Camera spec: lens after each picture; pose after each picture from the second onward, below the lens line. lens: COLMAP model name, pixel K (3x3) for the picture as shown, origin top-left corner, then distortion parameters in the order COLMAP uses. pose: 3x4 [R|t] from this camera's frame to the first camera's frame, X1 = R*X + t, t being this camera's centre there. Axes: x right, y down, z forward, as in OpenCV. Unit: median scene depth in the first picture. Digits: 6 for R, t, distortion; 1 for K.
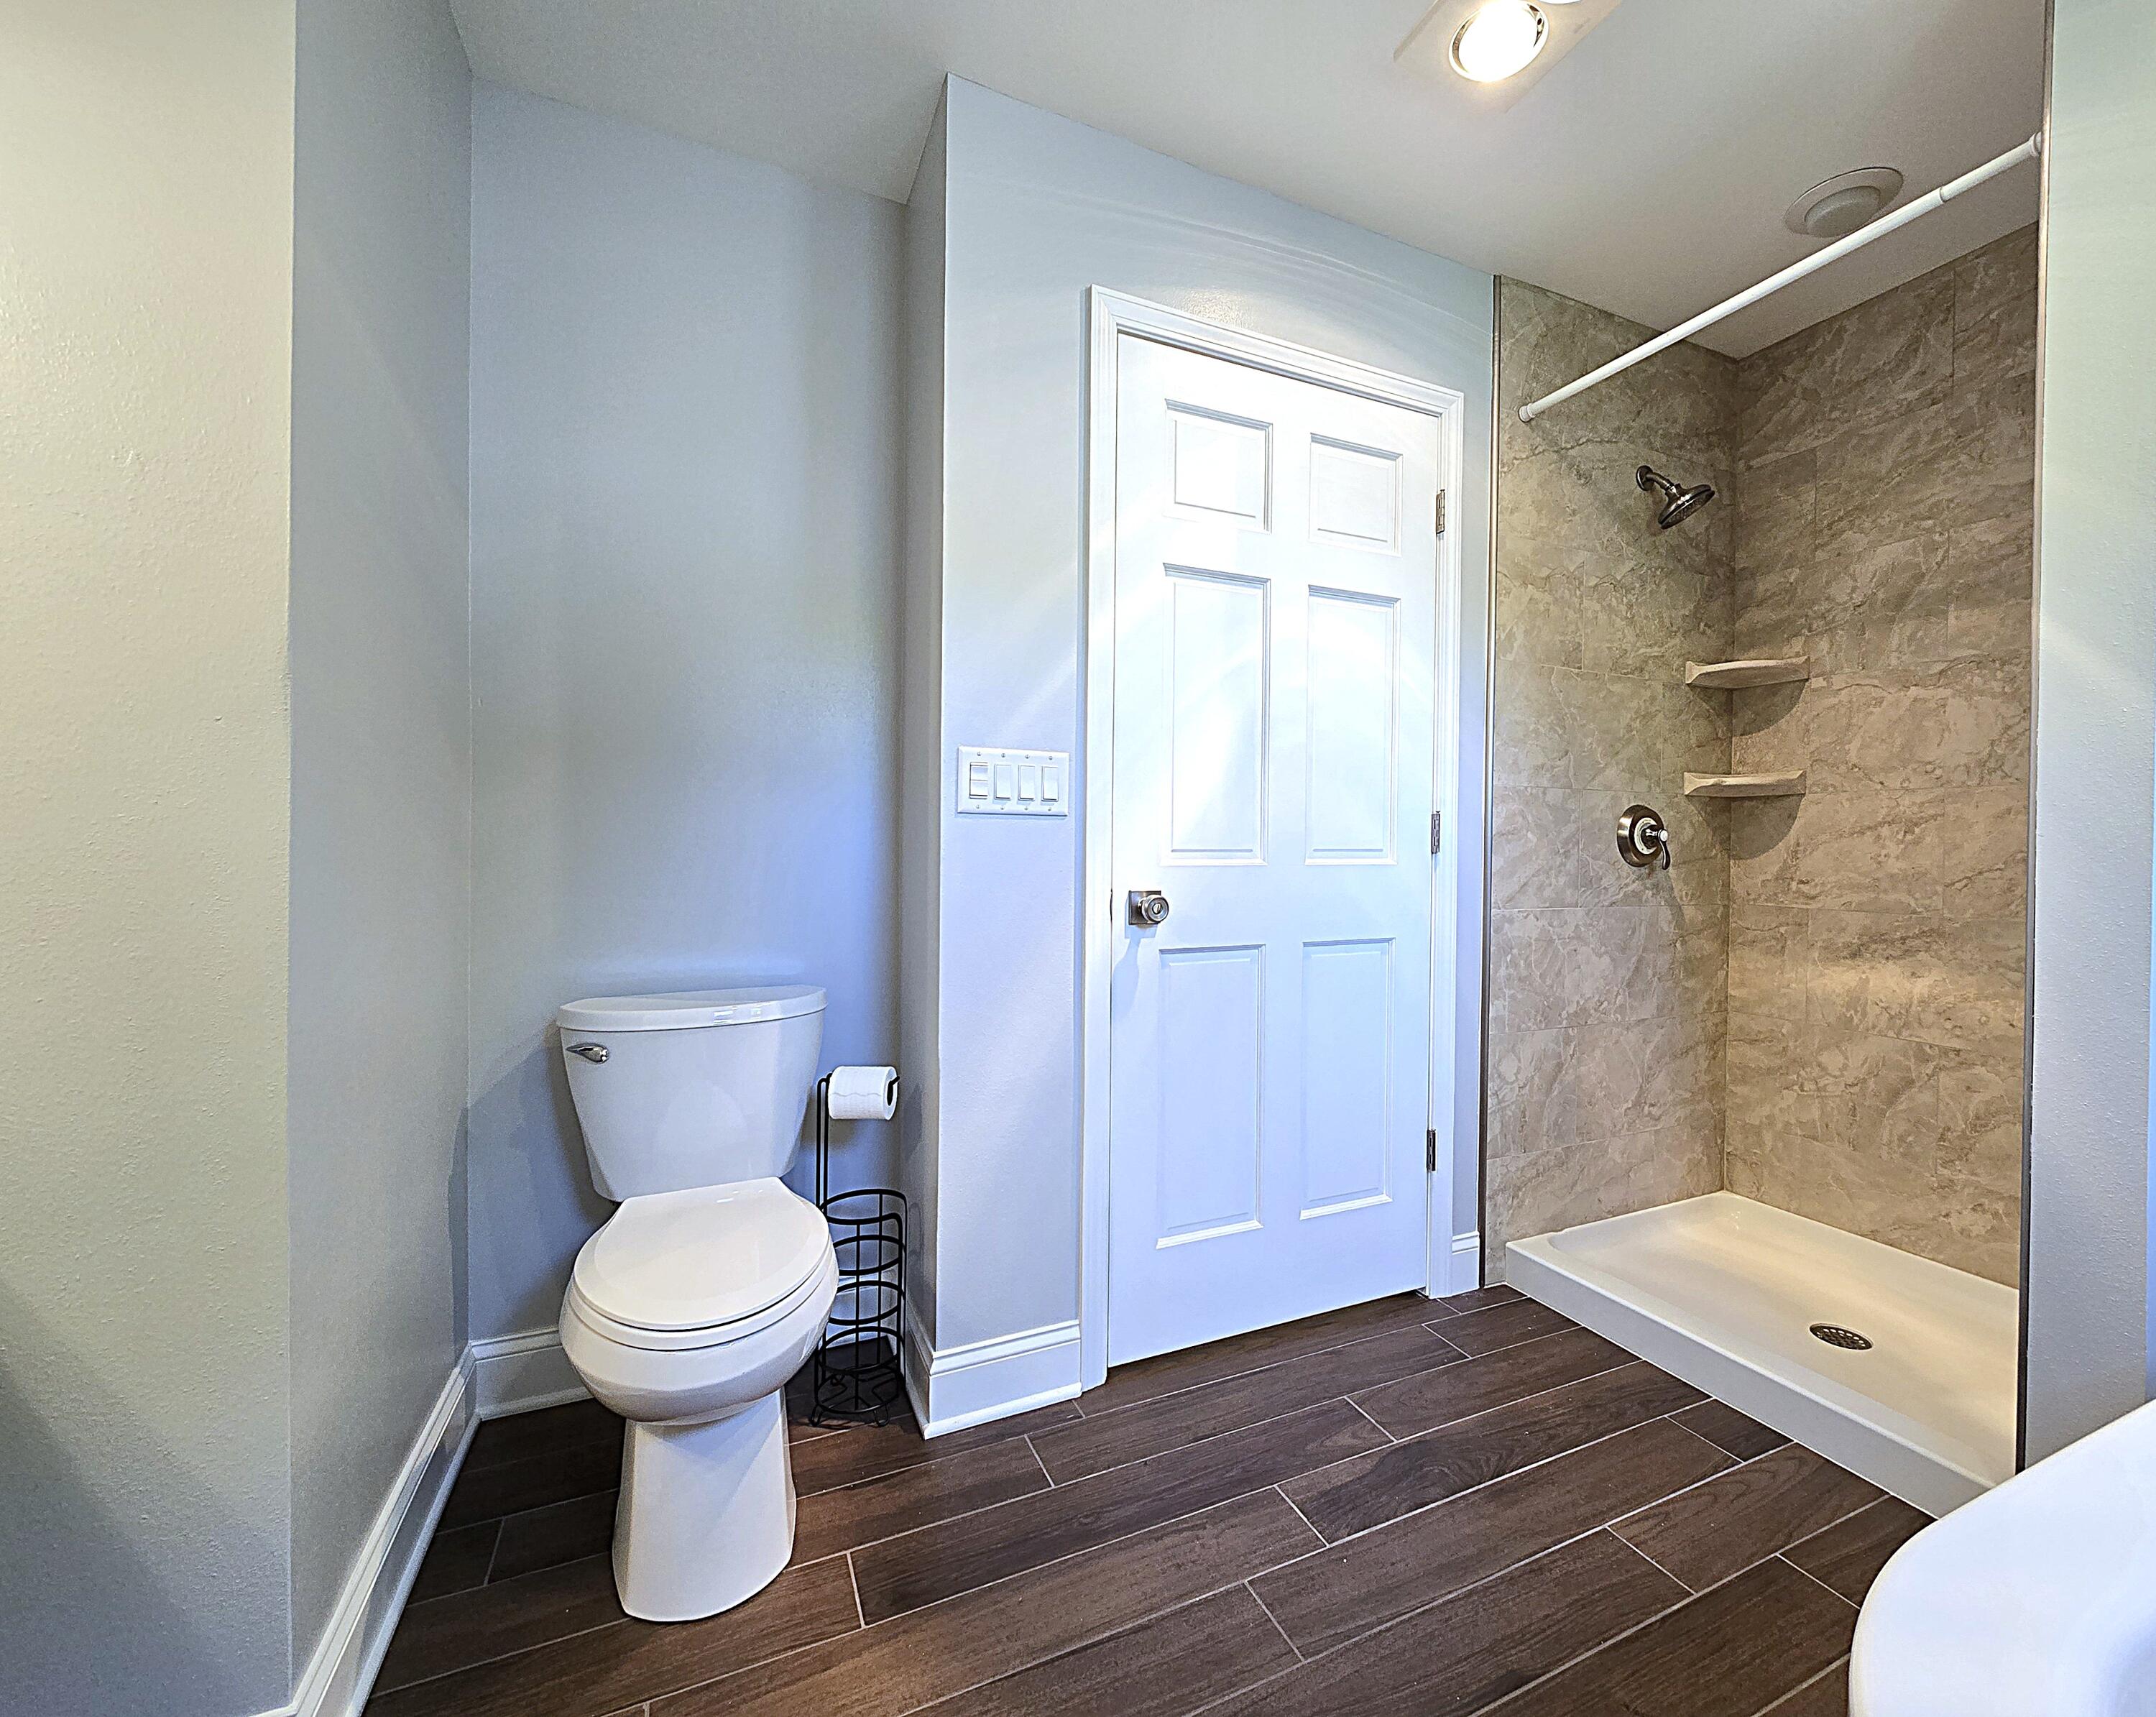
lens RADIAL K [[944.0, 0, 1195.7], [0, 944.0, 853.1], [0, 0, 1]] dist [-0.002195, -0.000387]
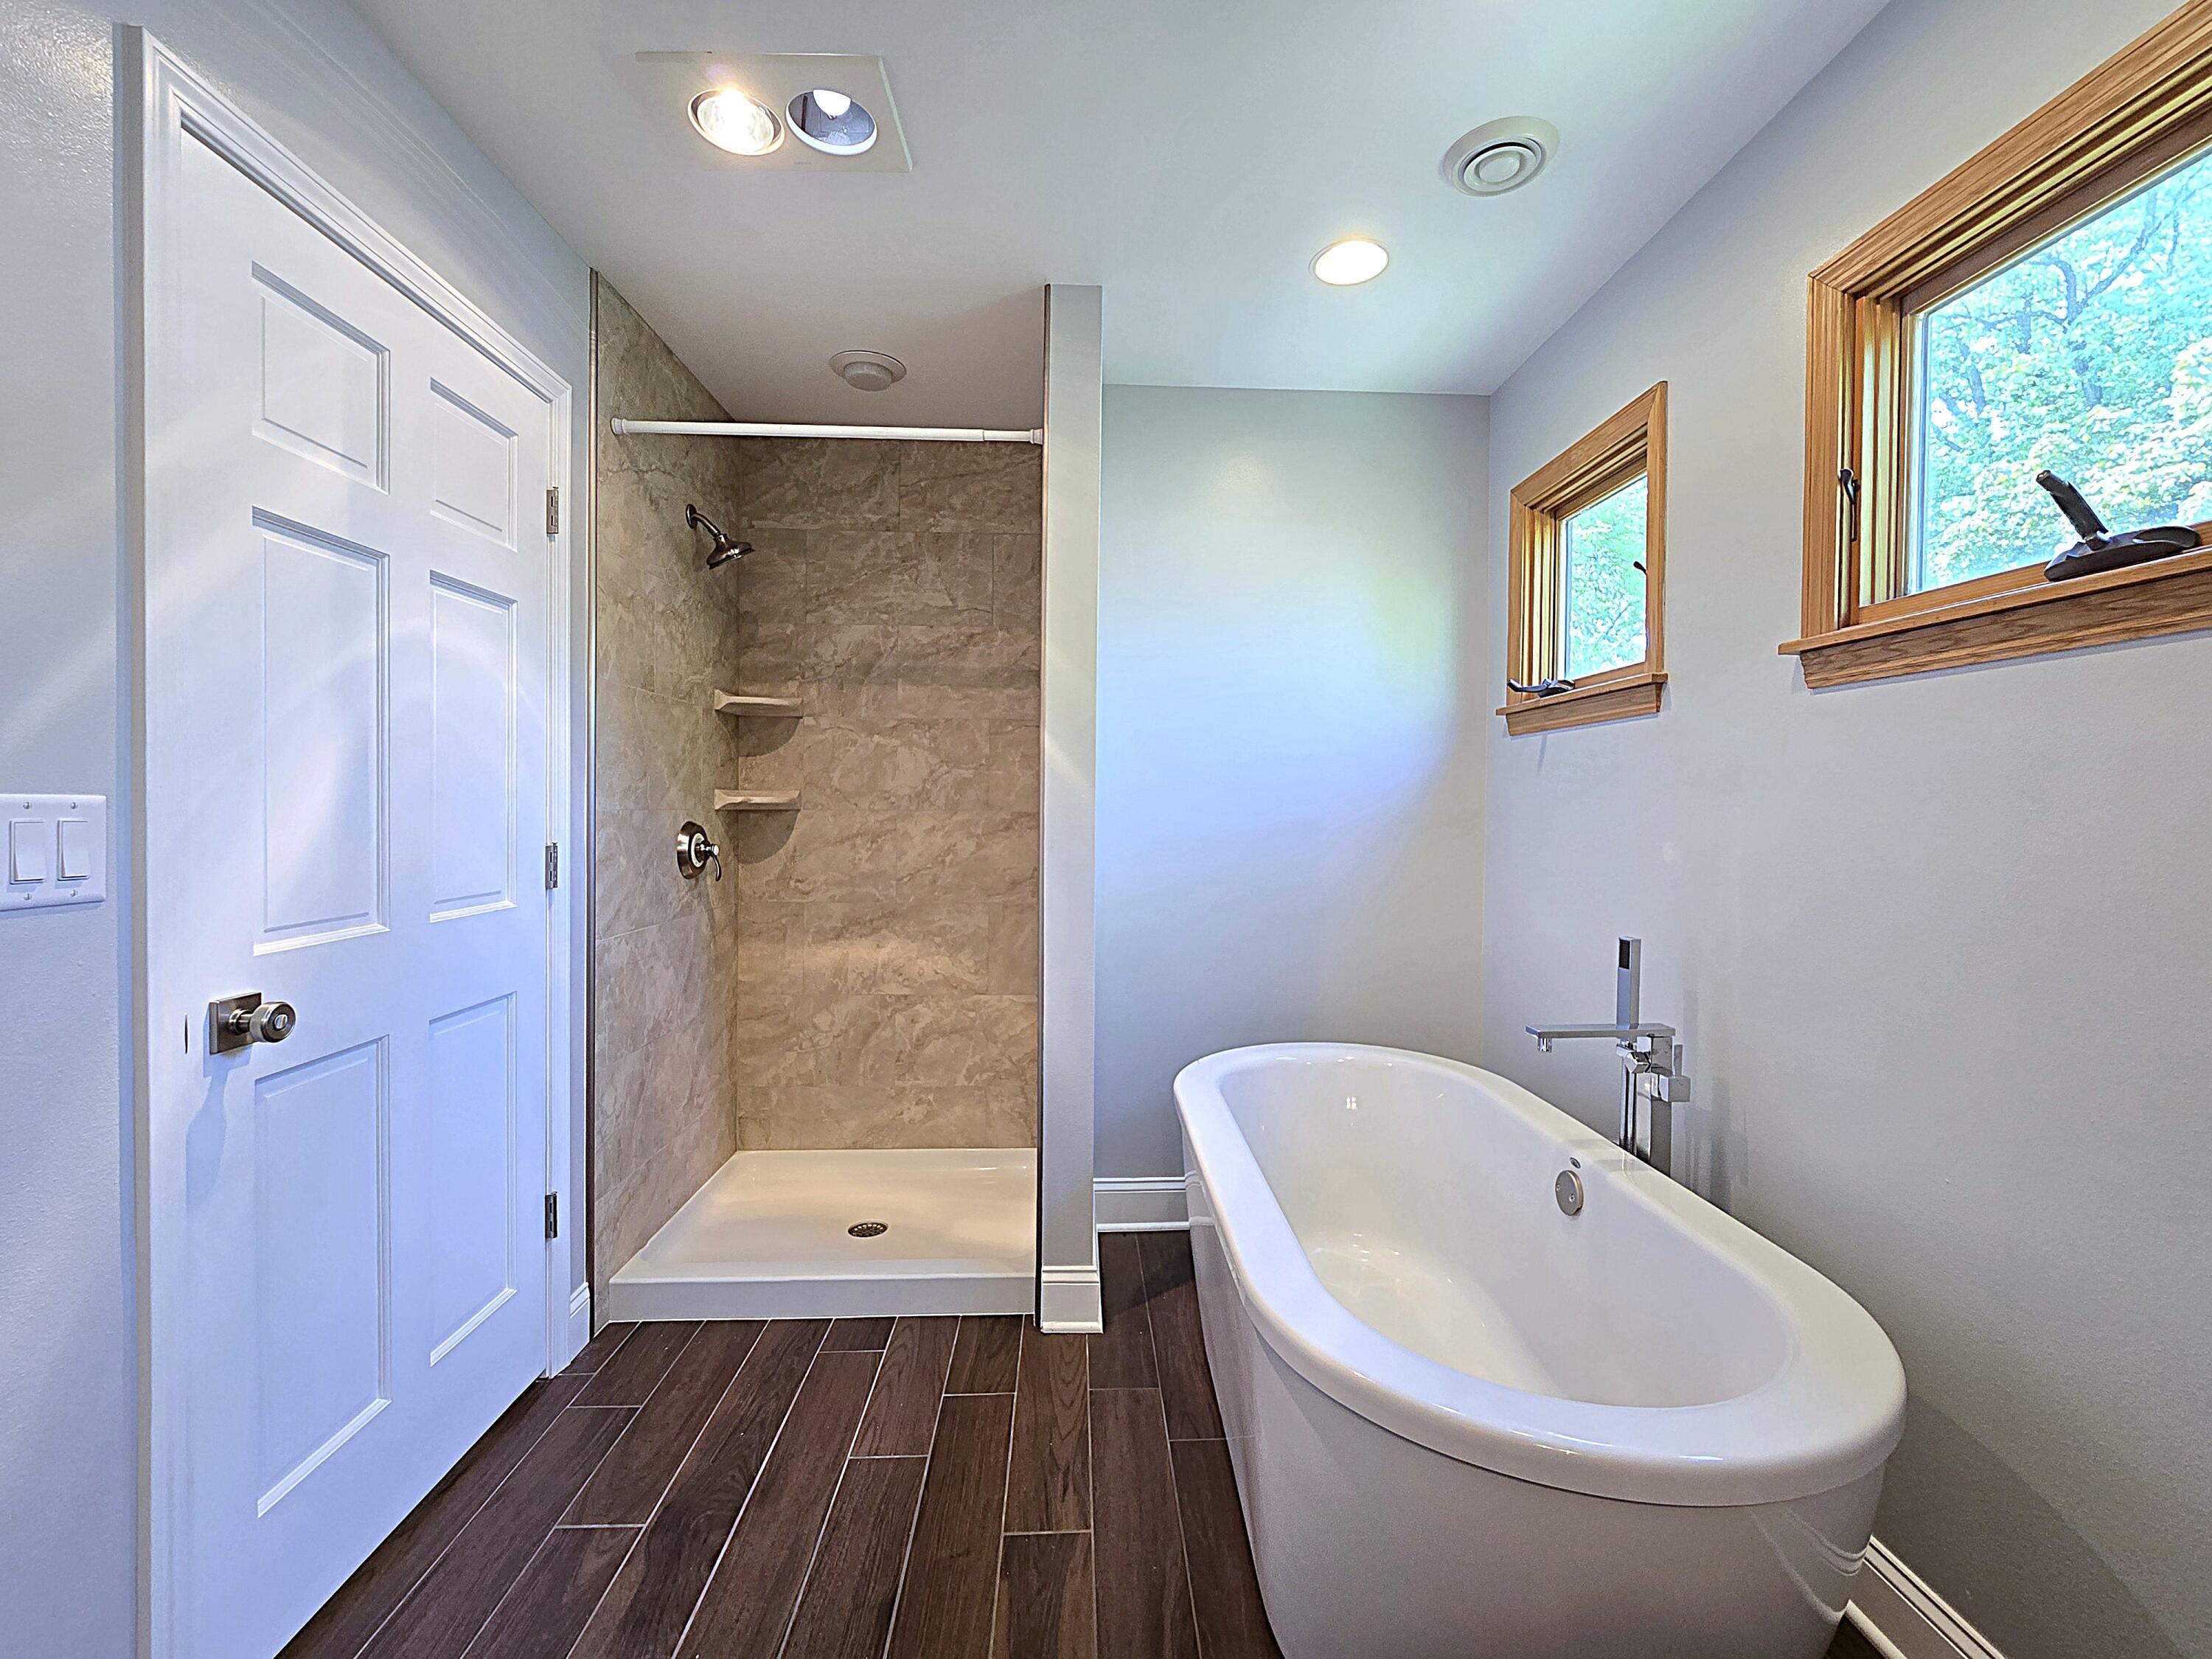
lens RADIAL K [[923.0, 0, 1117.5], [0, 923.0, 823.4], [0, 0, 1]] dist [0.003040, -0.000706]
pose [[0.412670, -0.019180, 0.910679, -0.301758], [-0.001620, 0.999761, 0.021790, -0.076295], [-0.910879, -0.010467, 0.412541, 0.129569]]
